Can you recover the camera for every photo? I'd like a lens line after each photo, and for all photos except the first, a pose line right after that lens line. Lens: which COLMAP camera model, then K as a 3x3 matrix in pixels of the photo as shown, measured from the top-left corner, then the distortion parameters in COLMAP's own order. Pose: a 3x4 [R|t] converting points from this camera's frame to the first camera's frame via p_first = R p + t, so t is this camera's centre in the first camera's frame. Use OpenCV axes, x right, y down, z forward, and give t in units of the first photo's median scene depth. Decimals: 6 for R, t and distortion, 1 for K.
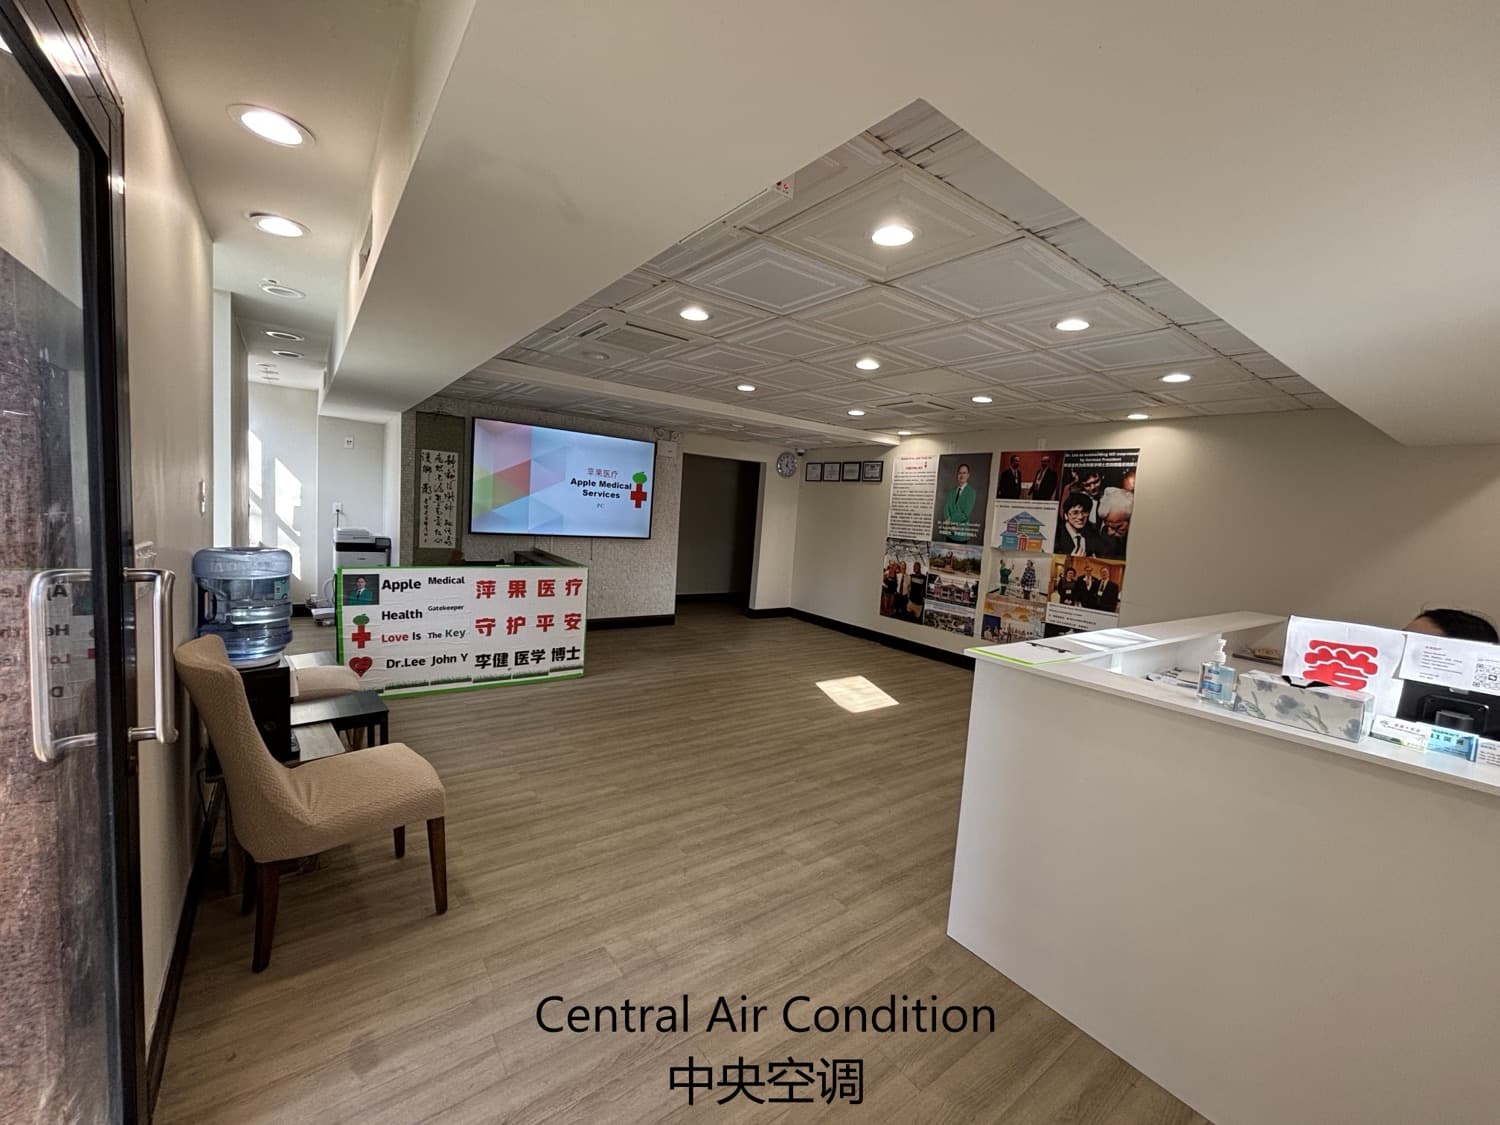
lens RADIAL K [[592.8, 0, 742.8], [0, 592.8, 568.4], [0, 0, 1]] dist [-0.019437, -0.000130]
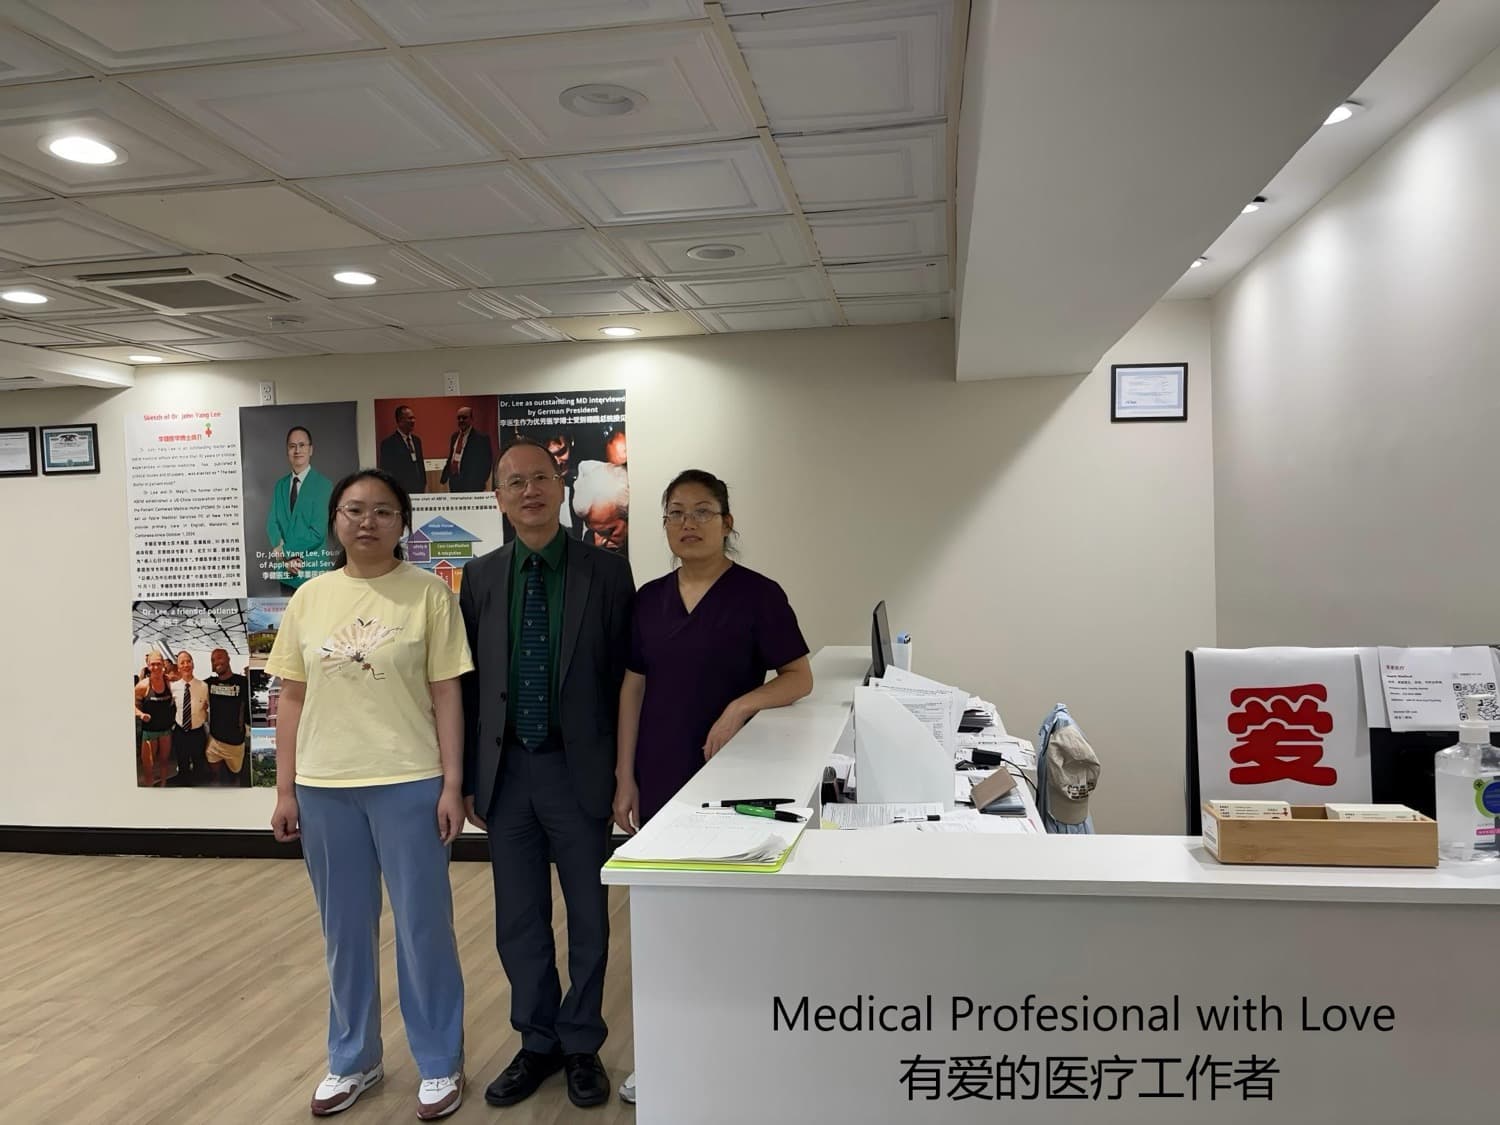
lens RADIAL K [[1119.4, 0, 726.6], [0, 1119.4, 572.6], [0, 0, 1]] dist [0.058613, -0.054044]
pose [[0.715333, -0.104119, 0.690984, -0.013231], [0.145309, 0.989385, -0.001346, -0.012242], [-0.683509, 0.101369, 0.722869, 0.145015]]
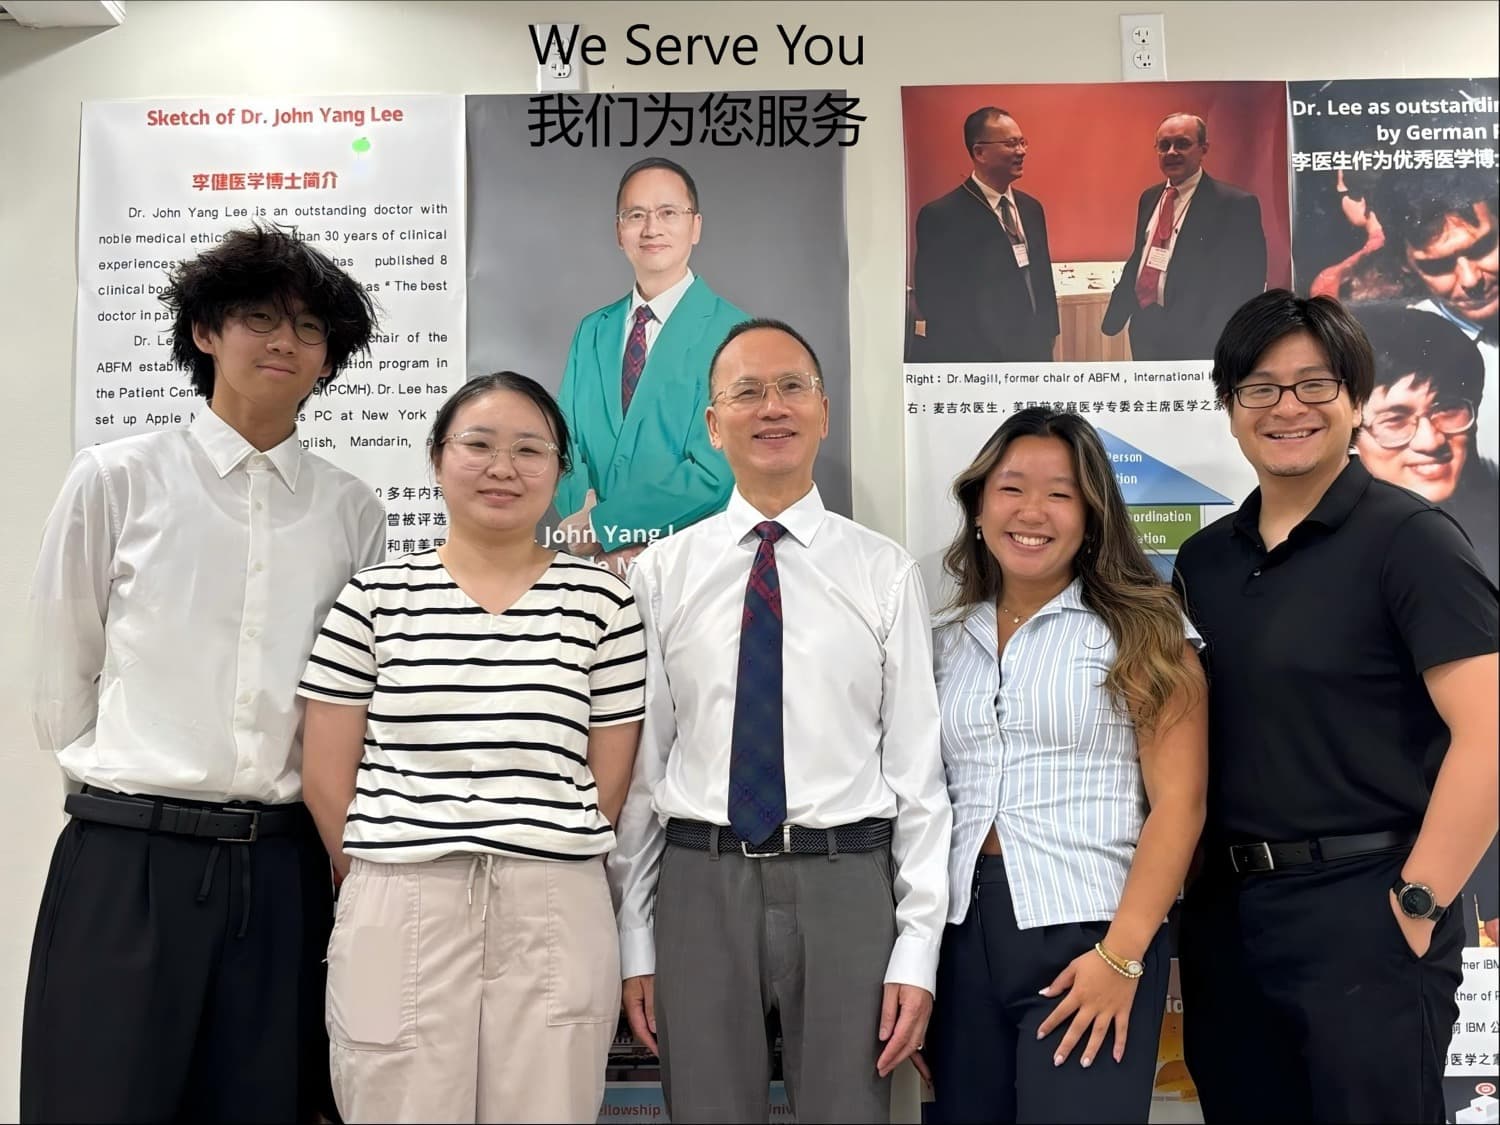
lens RADIAL K [[1119.4, 0, 760.7], [0, 1119.4, 559.9], [0, 0, 1]] dist [0.058613, -0.054044]
pose [[0.581463, -0.026707, 0.813134, 0.155605], [0.135748, 0.988635, -0.064601, -0.051037], [-0.802168, 0.147944, 0.578480, 0.887556]]
